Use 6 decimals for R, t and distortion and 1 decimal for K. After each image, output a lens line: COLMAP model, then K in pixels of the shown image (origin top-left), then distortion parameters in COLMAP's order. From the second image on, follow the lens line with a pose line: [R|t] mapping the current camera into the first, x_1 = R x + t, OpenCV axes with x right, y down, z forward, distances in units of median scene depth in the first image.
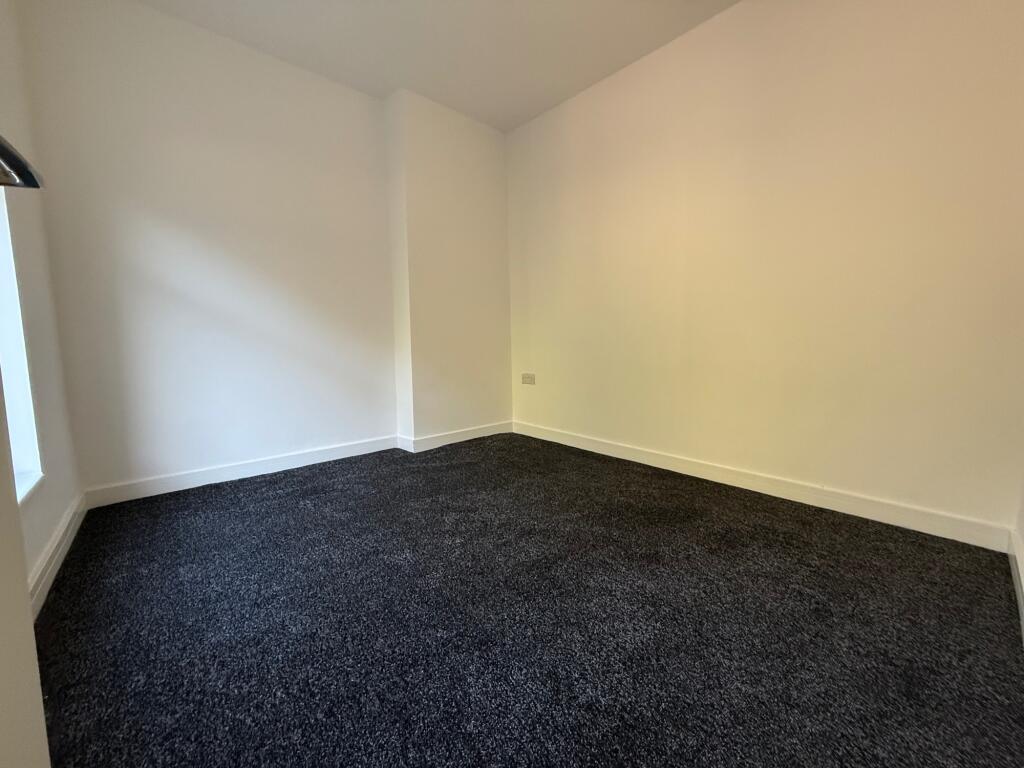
lens RADIAL K [[408.7, 0, 506.9], [0, 408.7, 383.2], [0, 0, 1]] dist [0.000645, 0.001044]
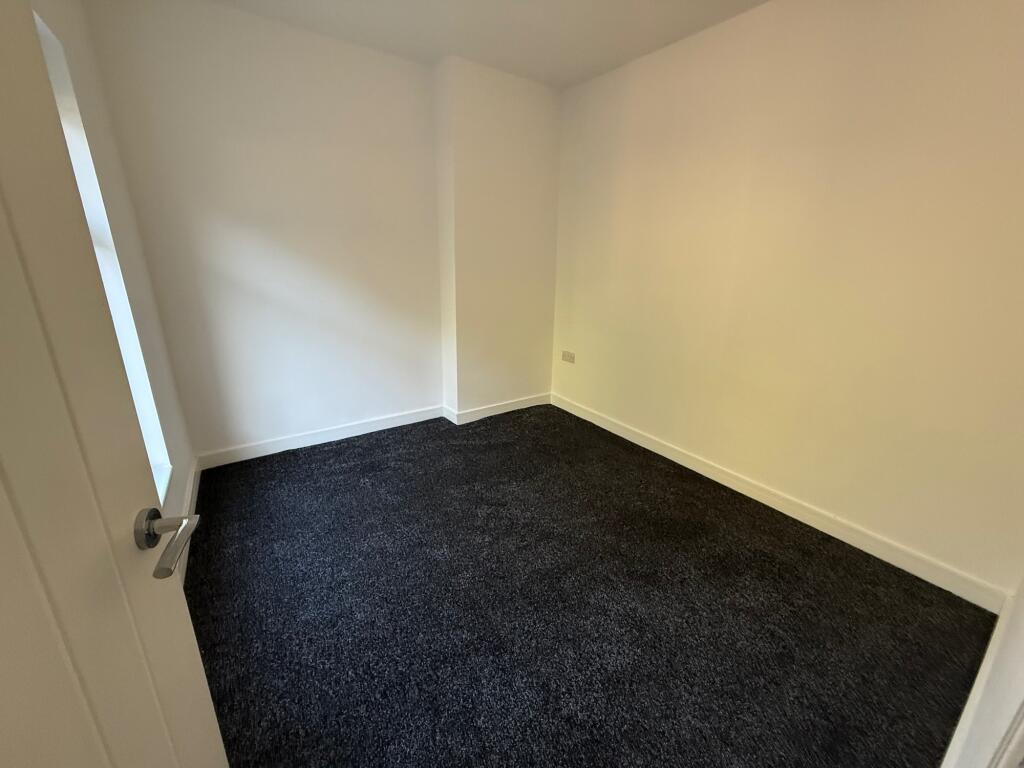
lens RADIAL K [[408.7, 0, 506.9], [0, 408.7, 383.2], [0, 0, 1]] dist [0.000645, 0.001044]
pose [[0.991143, 0.065932, -0.115278, 0.058718], [-0.040786, 0.977226, 0.208243, -0.399865], [0.126382, -0.201696, 0.971260, -0.078203]]
